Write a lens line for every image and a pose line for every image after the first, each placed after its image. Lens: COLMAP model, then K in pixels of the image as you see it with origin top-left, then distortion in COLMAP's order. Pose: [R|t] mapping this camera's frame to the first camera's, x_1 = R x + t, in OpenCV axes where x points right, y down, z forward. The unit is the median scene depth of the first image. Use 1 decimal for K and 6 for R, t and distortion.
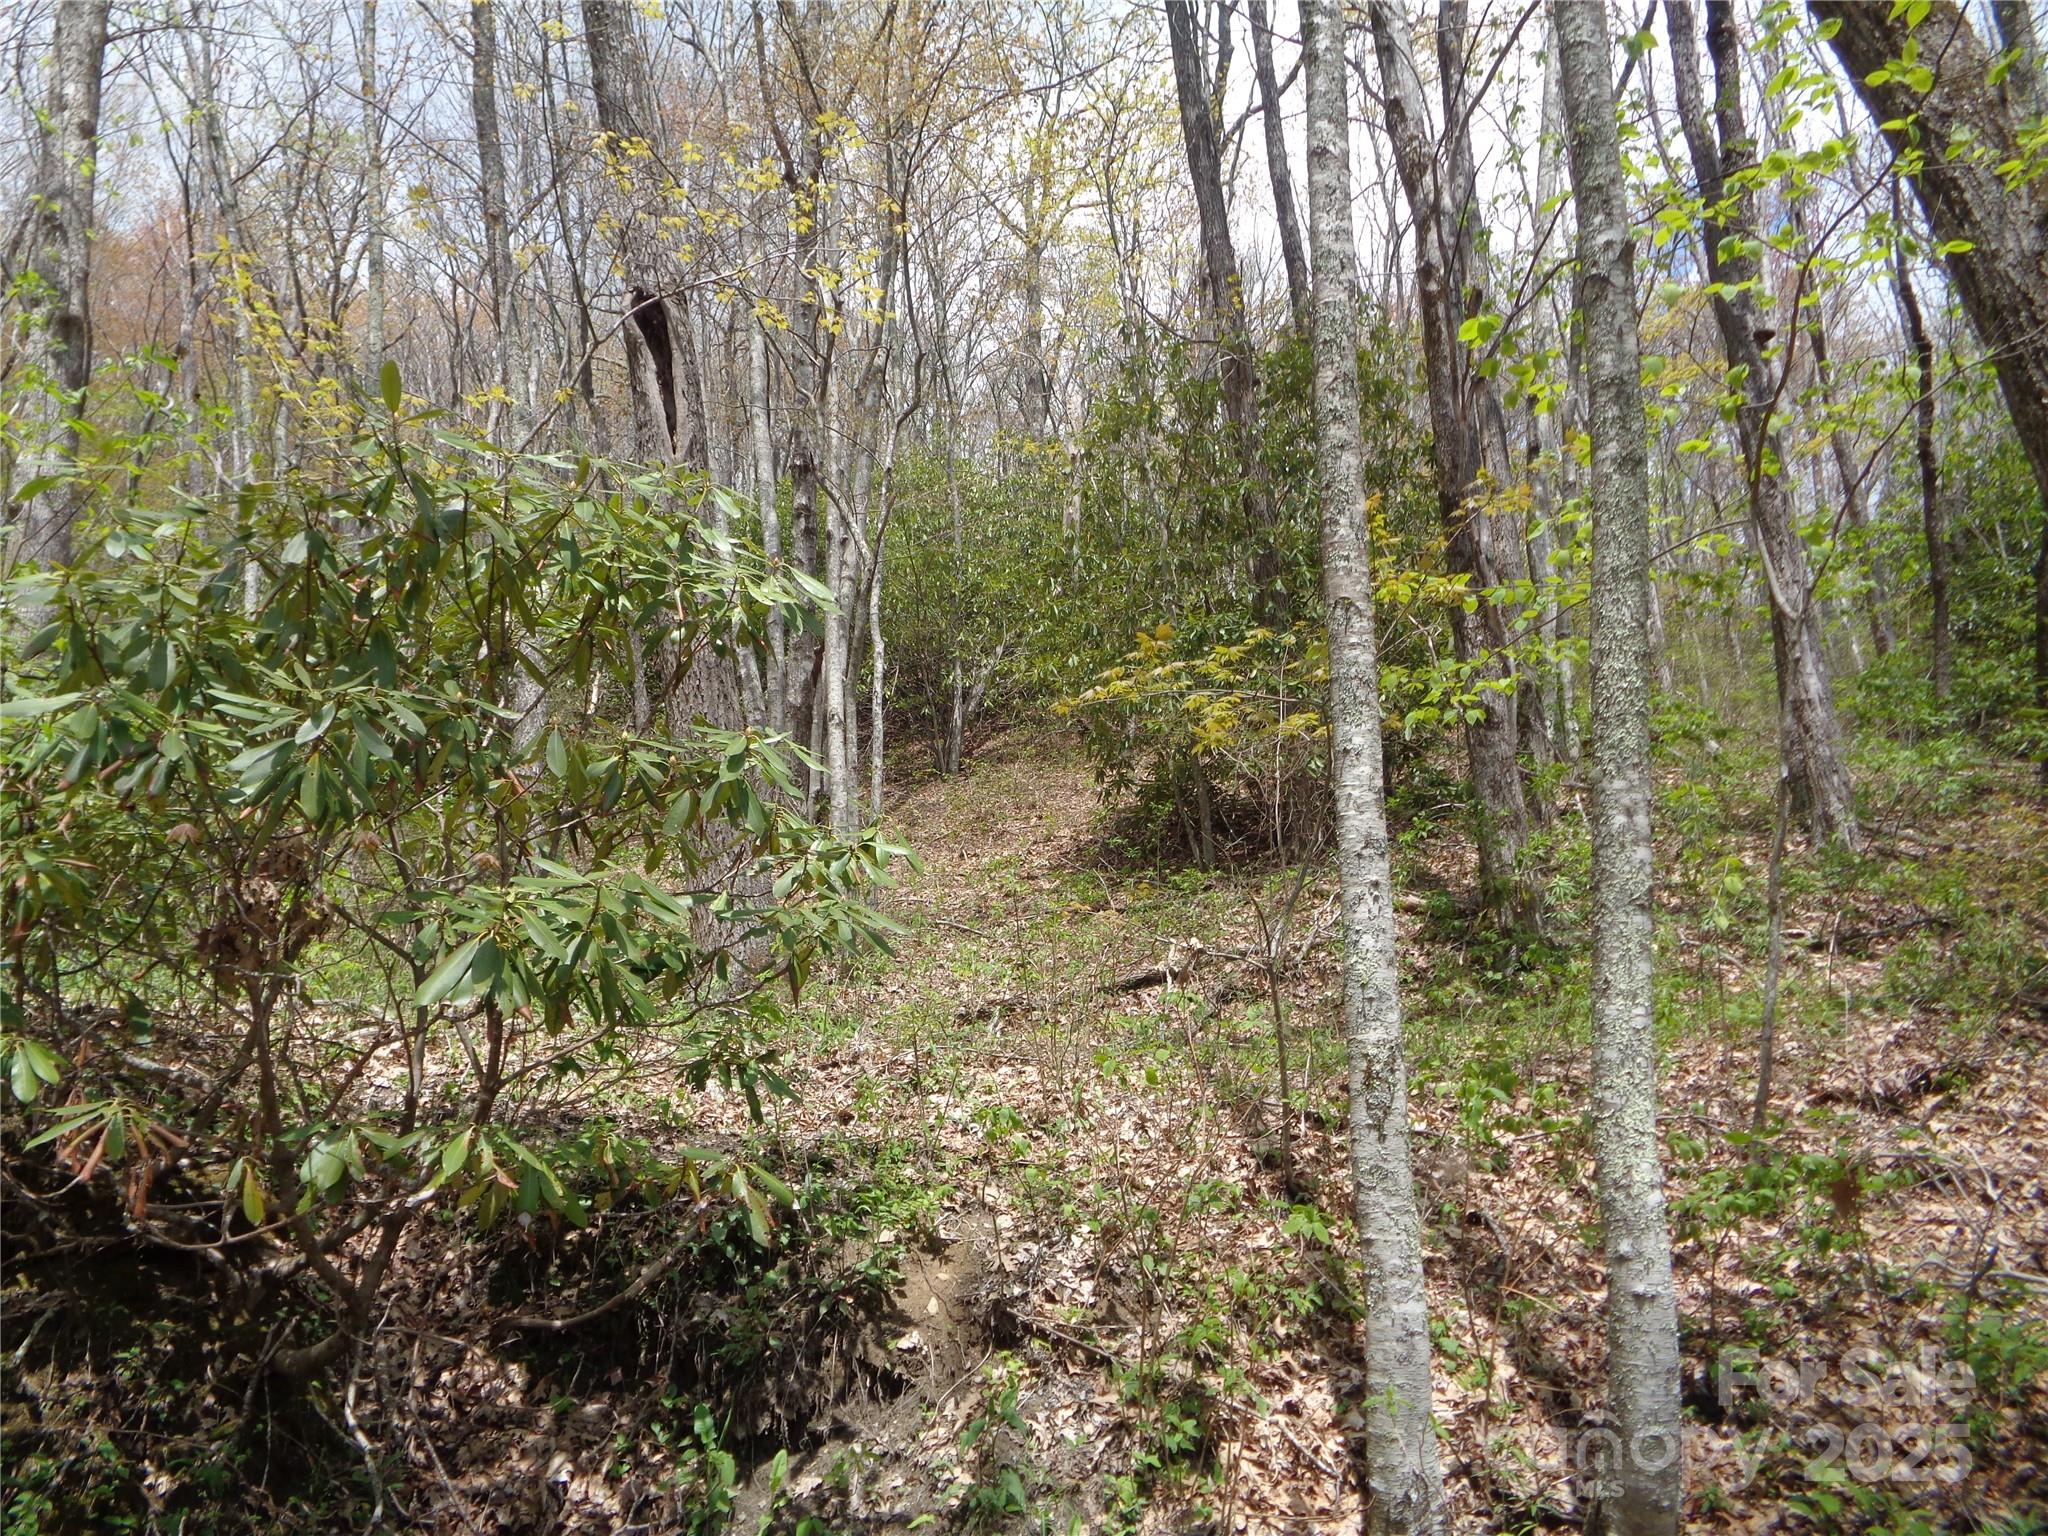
lens RADIAL K [[1543.6, 0, 1043.0], [0, 1543.6, 764.3], [0, 0, 1]] dist [0.004861, 0.022245]
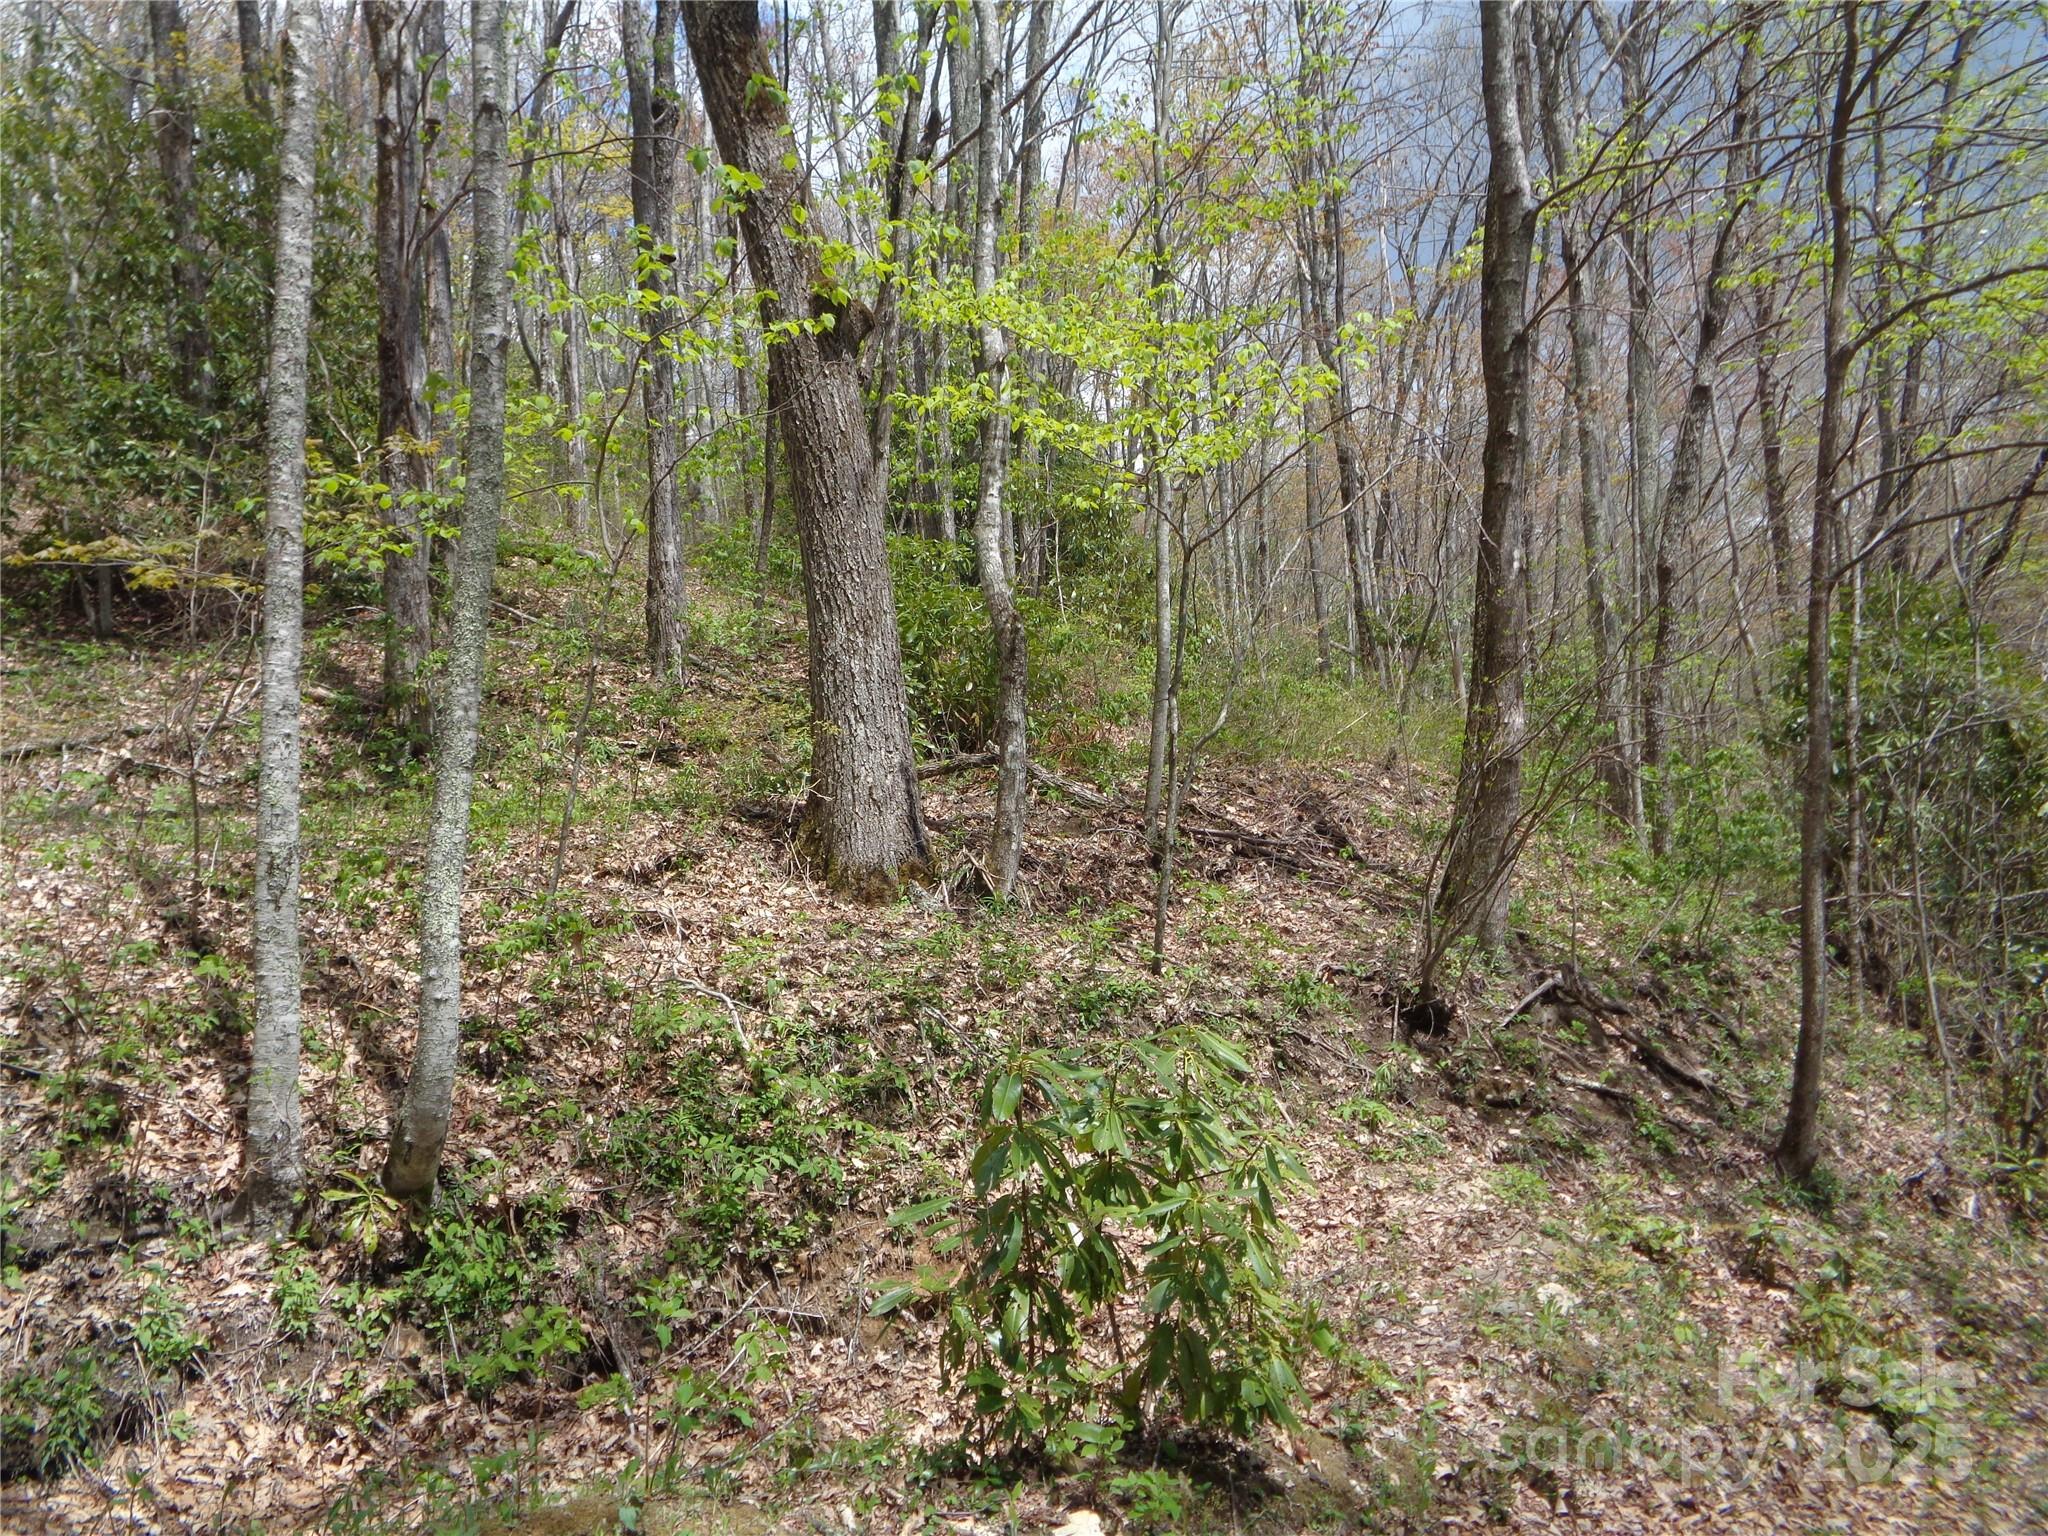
lens RADIAL K [[1543.6, 0, 1032.6], [0, 1543.6, 777.1], [0, 0, 1]] dist [0.004861, 0.022245]
pose [[0.785090, 0.041143, 0.618013, -0.113884], [-0.143276, 0.982792, 0.116582, -0.134354], [-0.602582, -0.180074, 0.777476, -0.478645]]
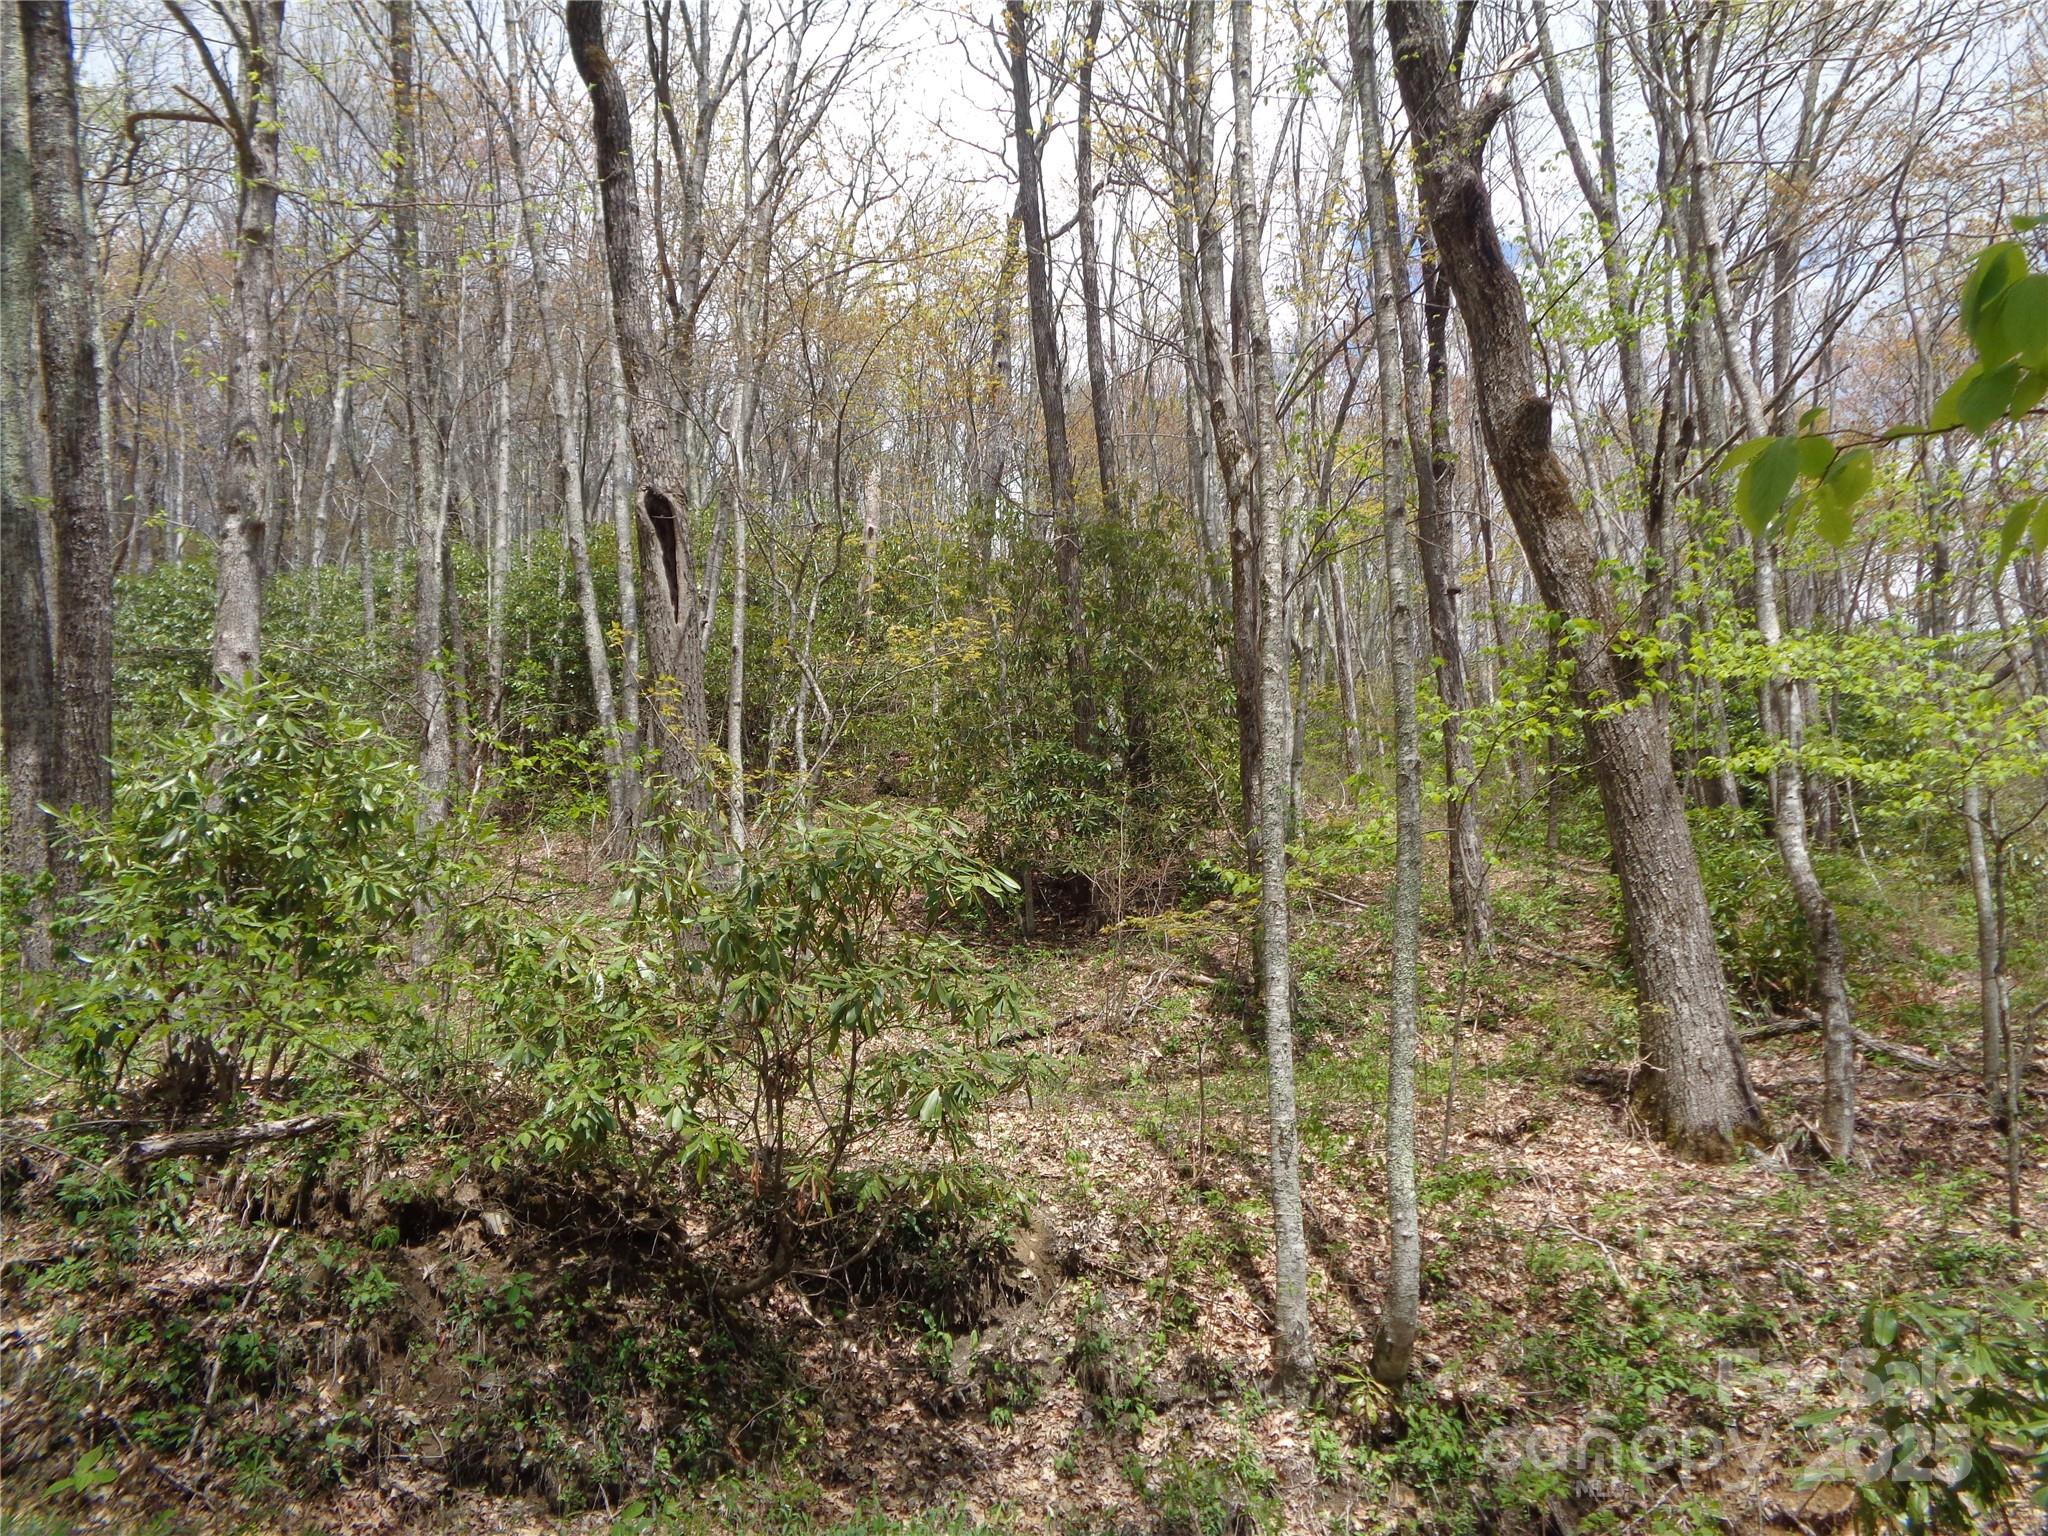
lens RADIAL K [[1600.8, 0, 1070.0], [0, 1600.8, 789.2], [0, 0, 1]] dist [0.062345, 0.013171]
pose [[0.973092, 0.040256, 0.226872, -0.507462], [-0.047533, 0.998513, 0.026704, -0.274409], [-0.225460, -0.036769, 0.973558, -0.909781]]
